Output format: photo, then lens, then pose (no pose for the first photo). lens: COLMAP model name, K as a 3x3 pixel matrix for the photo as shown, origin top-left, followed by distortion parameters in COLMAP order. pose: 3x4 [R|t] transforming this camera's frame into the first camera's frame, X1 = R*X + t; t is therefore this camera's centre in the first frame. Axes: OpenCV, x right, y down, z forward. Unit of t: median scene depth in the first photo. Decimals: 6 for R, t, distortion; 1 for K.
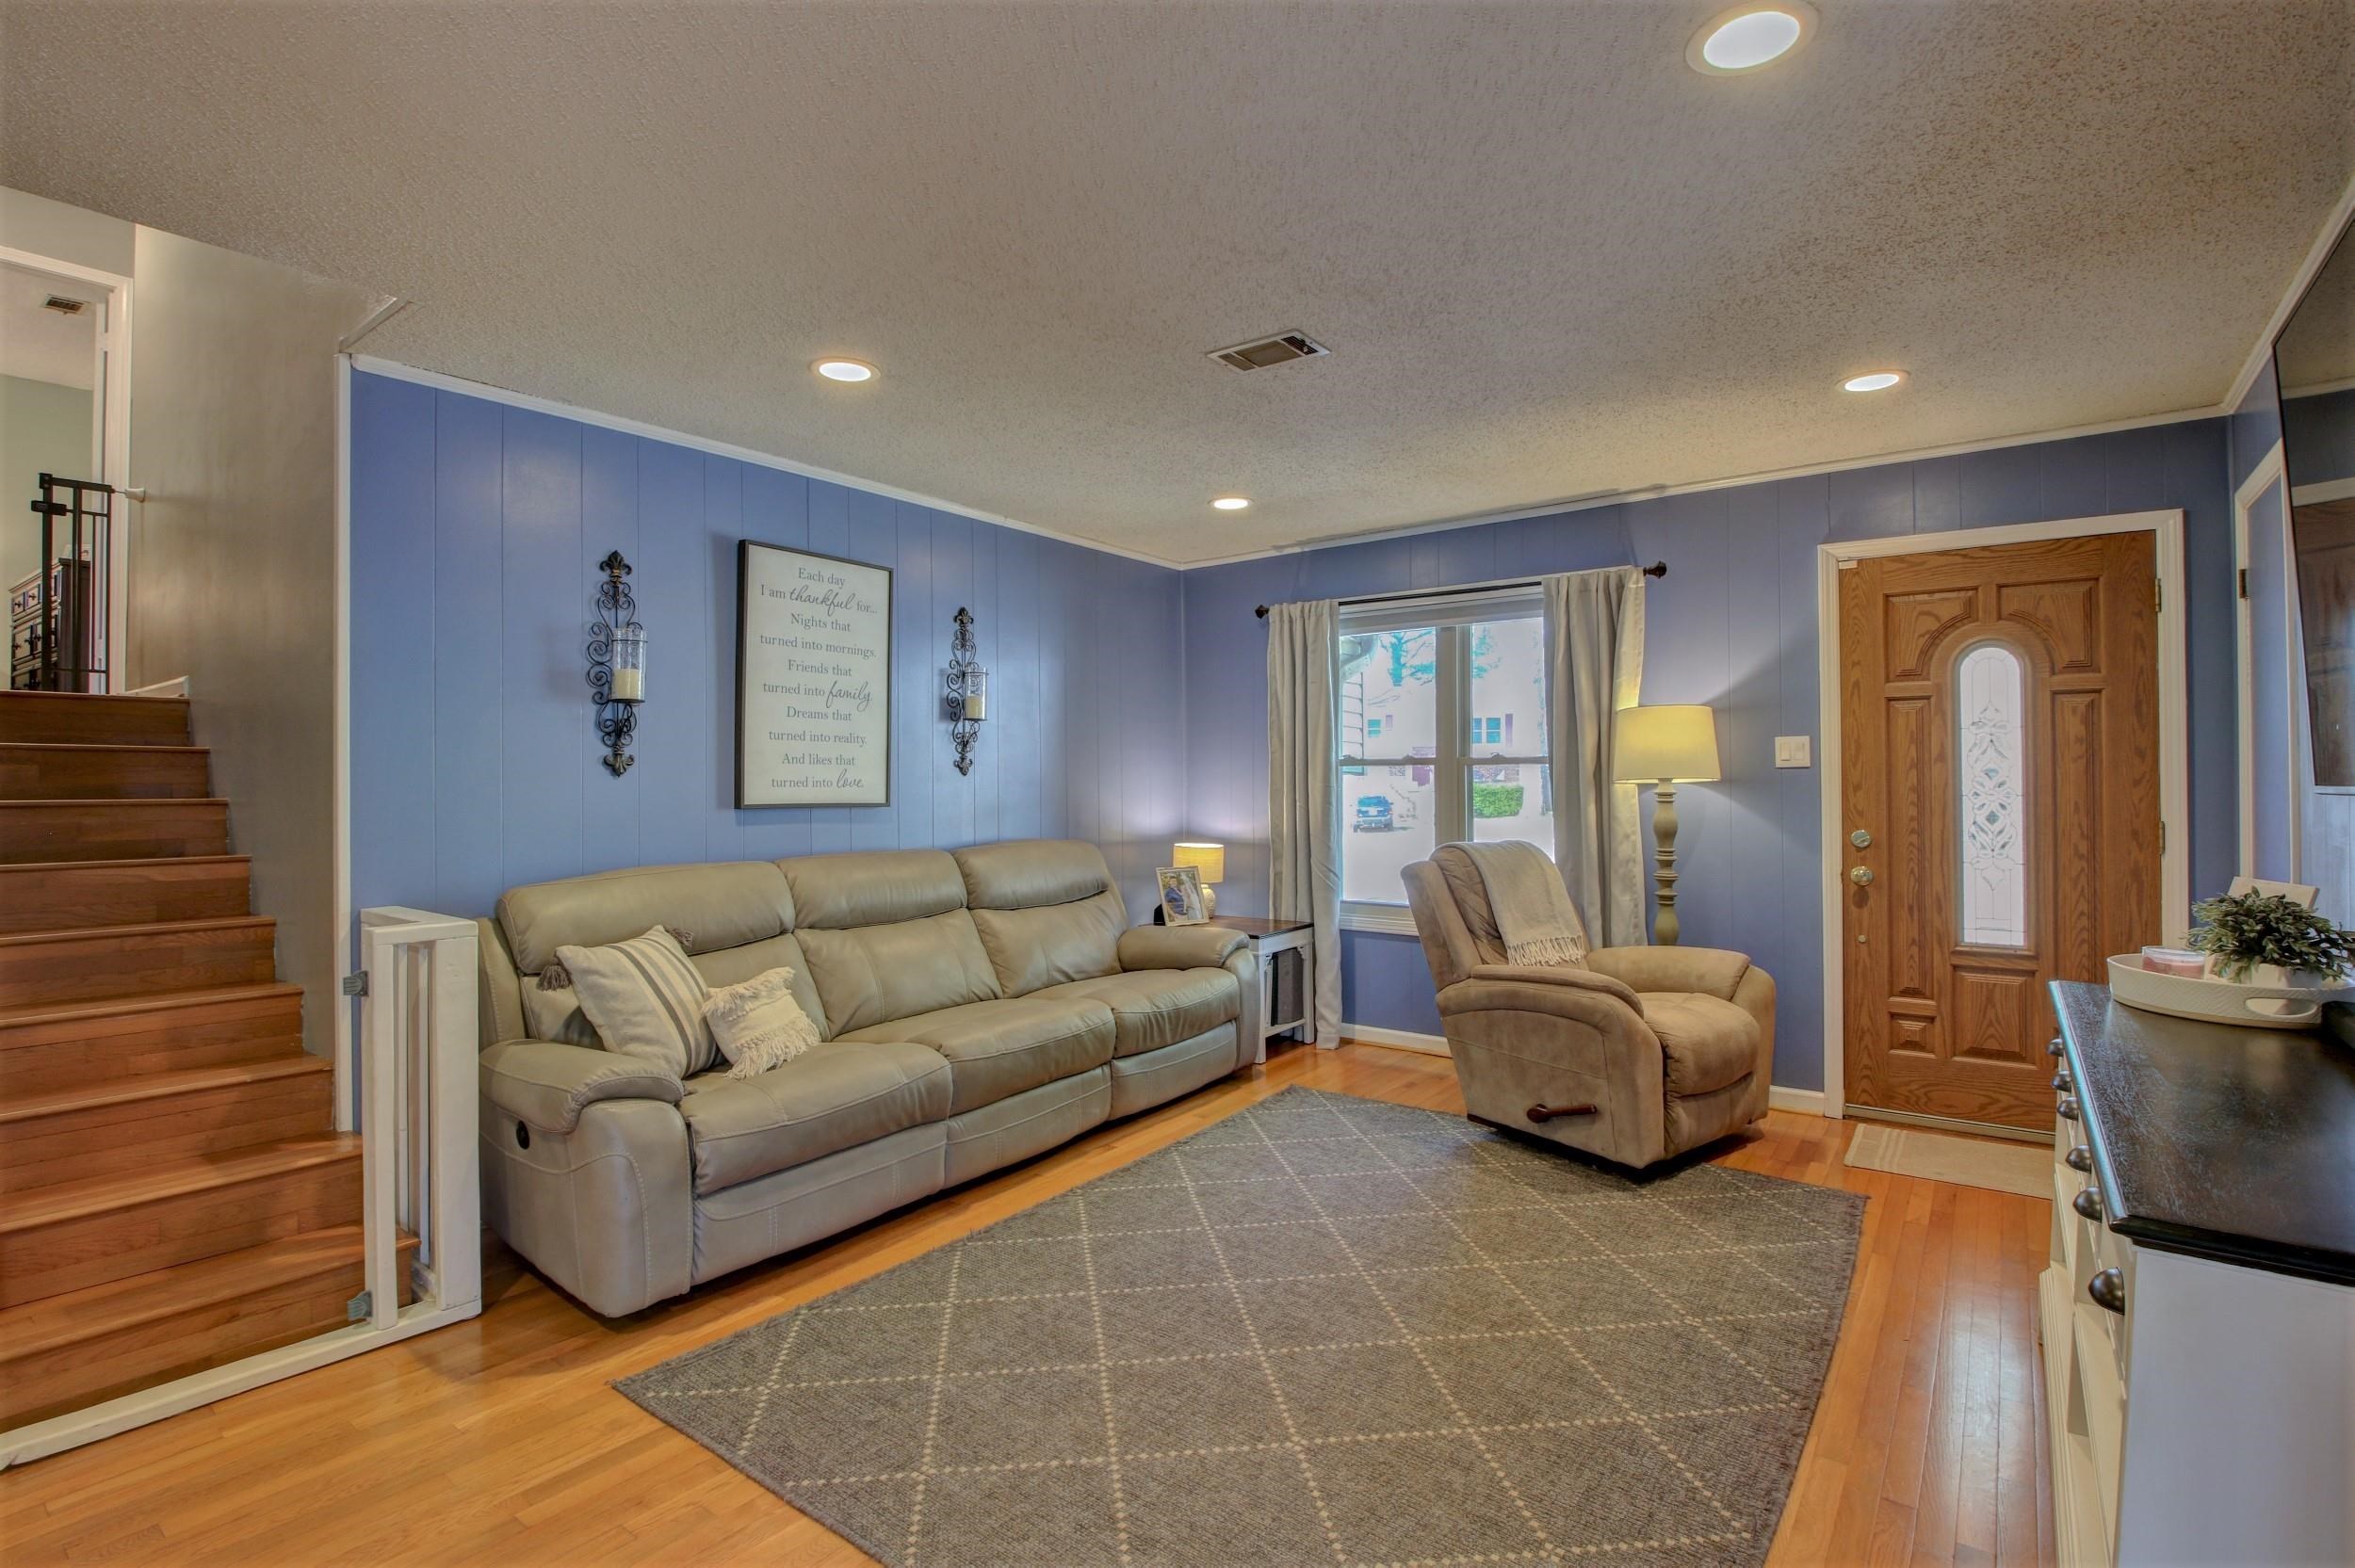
lens RADIAL K [[1099.9, 0, 1126.2], [0, 1099.9, 782.7], [0, 0, 1]] dist [0.000428, -0.013845]
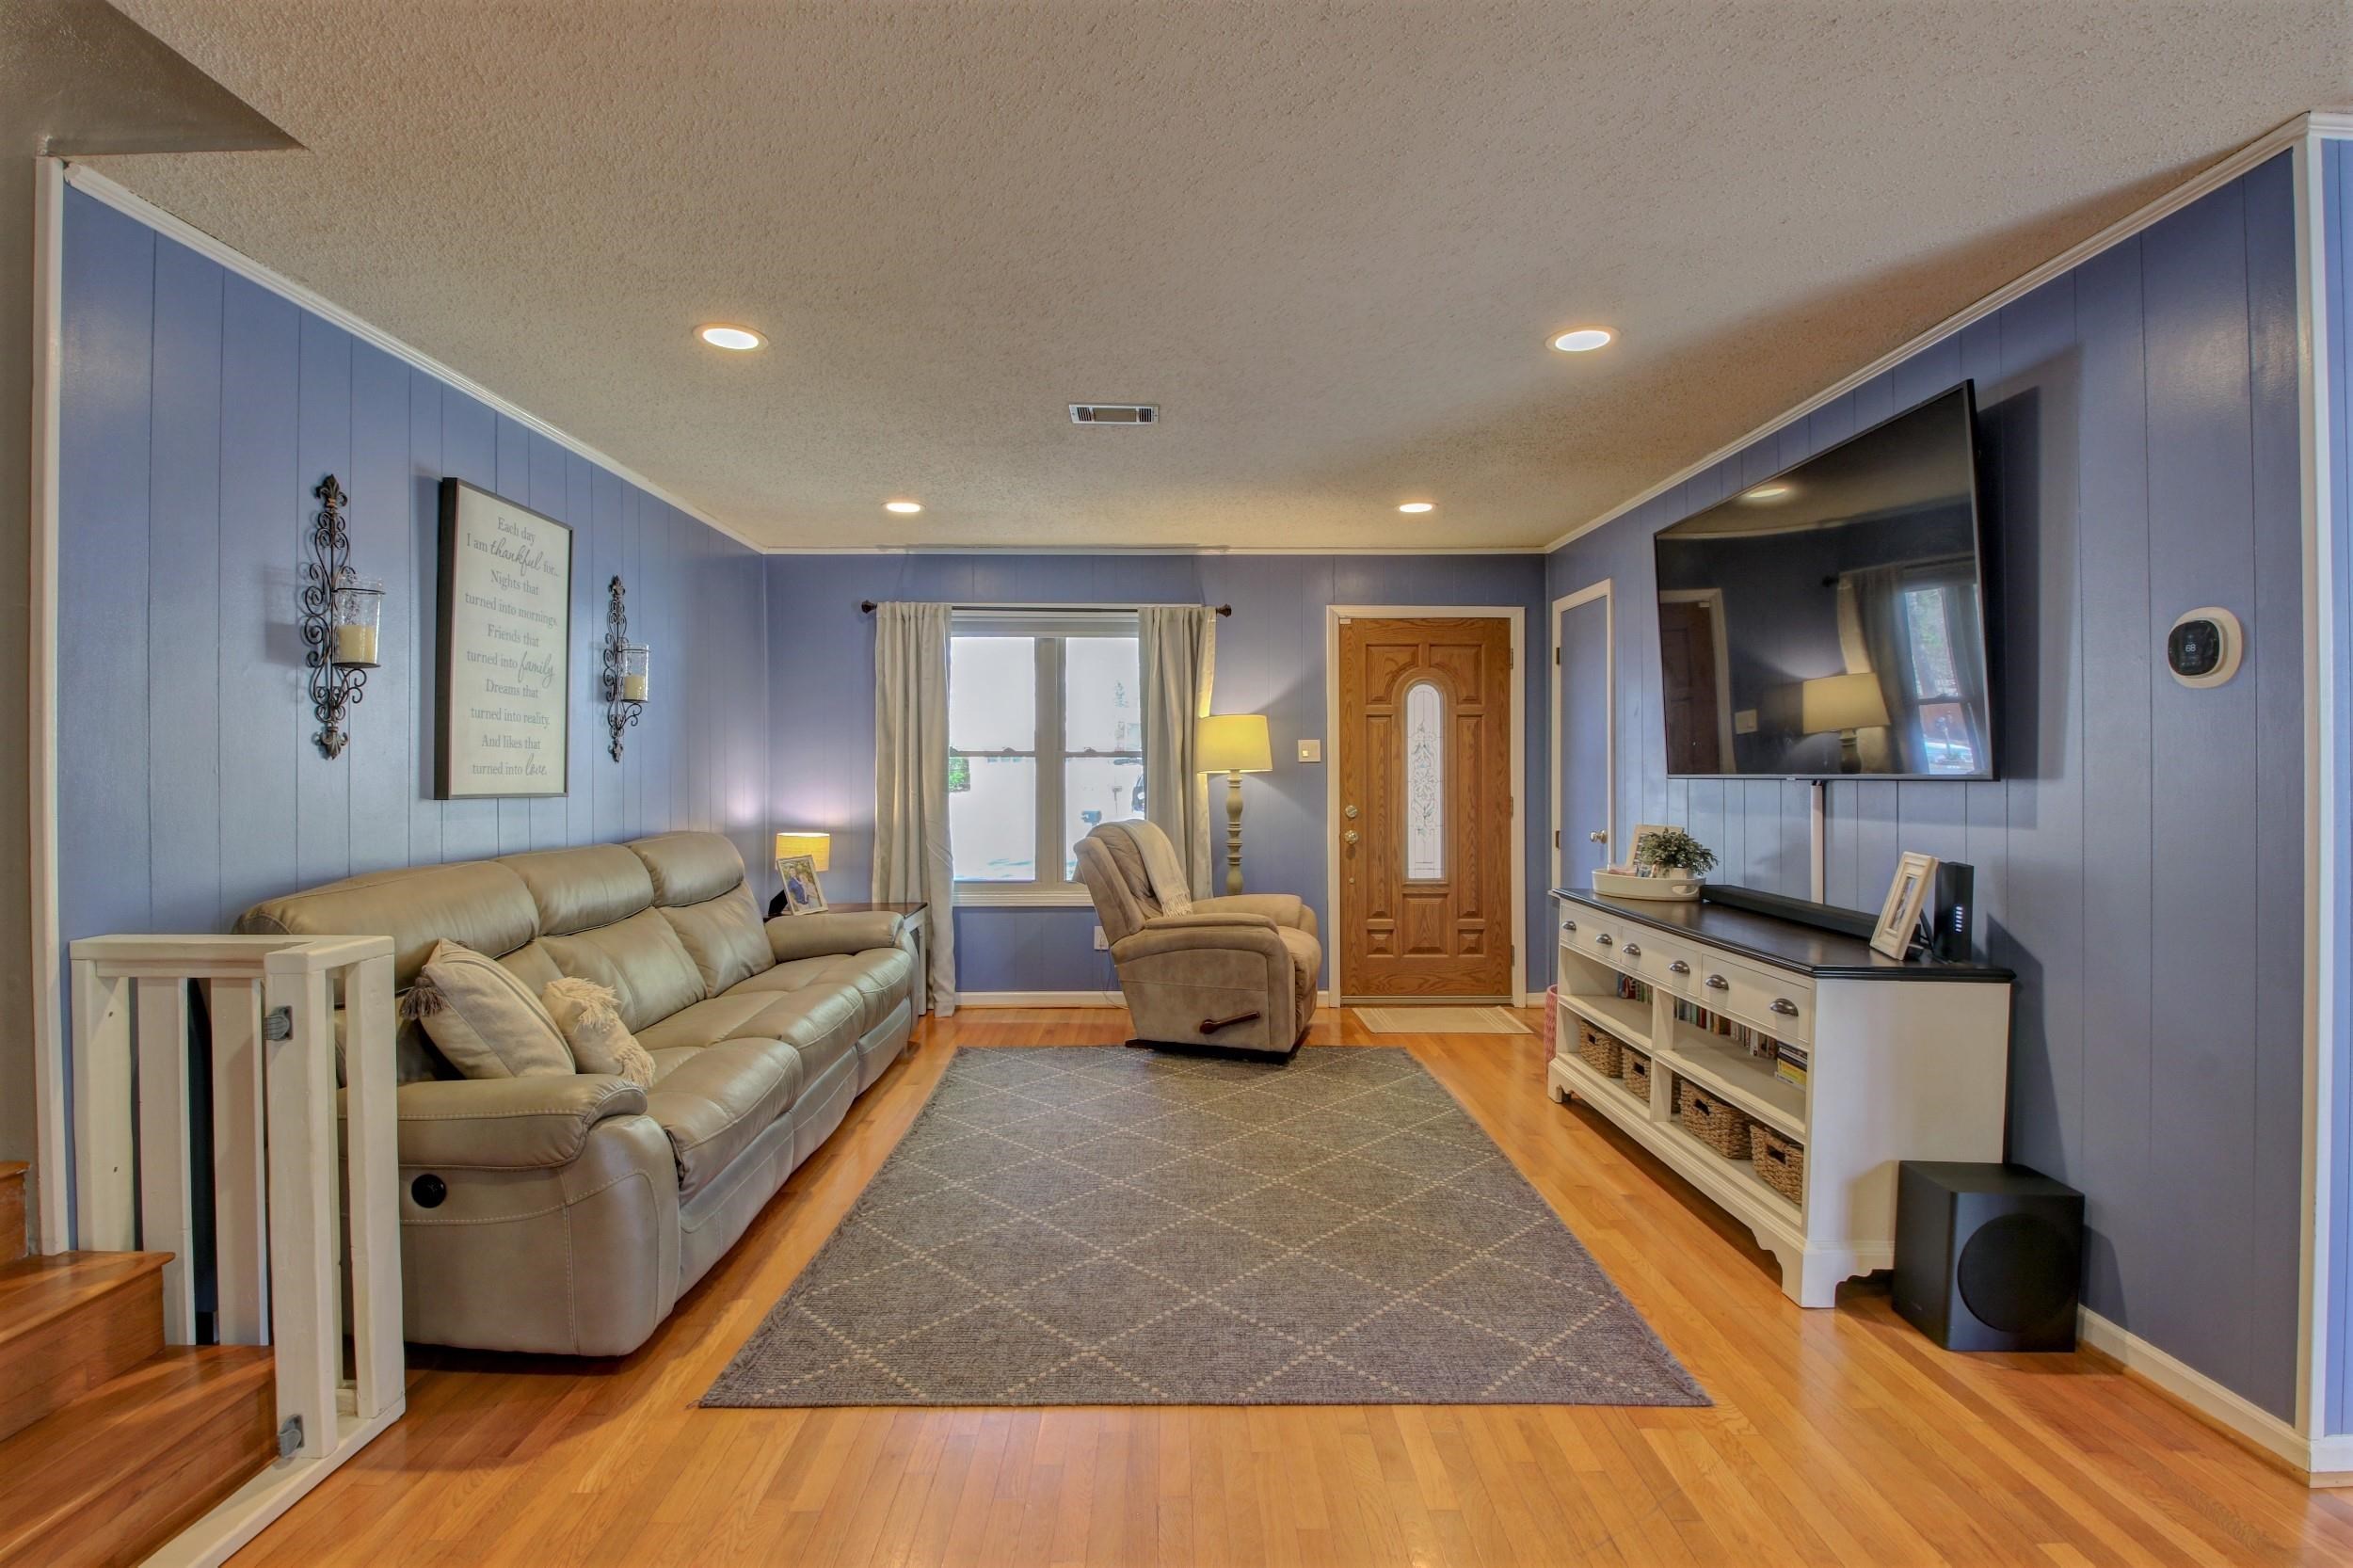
lens RADIAL K [[1099.1, 0, 1159.5], [0, 1099.1, 779.1], [0, 0, 1]] dist [0.000428, -0.013845]
pose [[0.793181, 0.000047, 0.608986, -0.442149], [-0.002898, 0.999989, 0.003697, 0.003875], [-0.608979, -0.004697, 0.793172, 0.008538]]
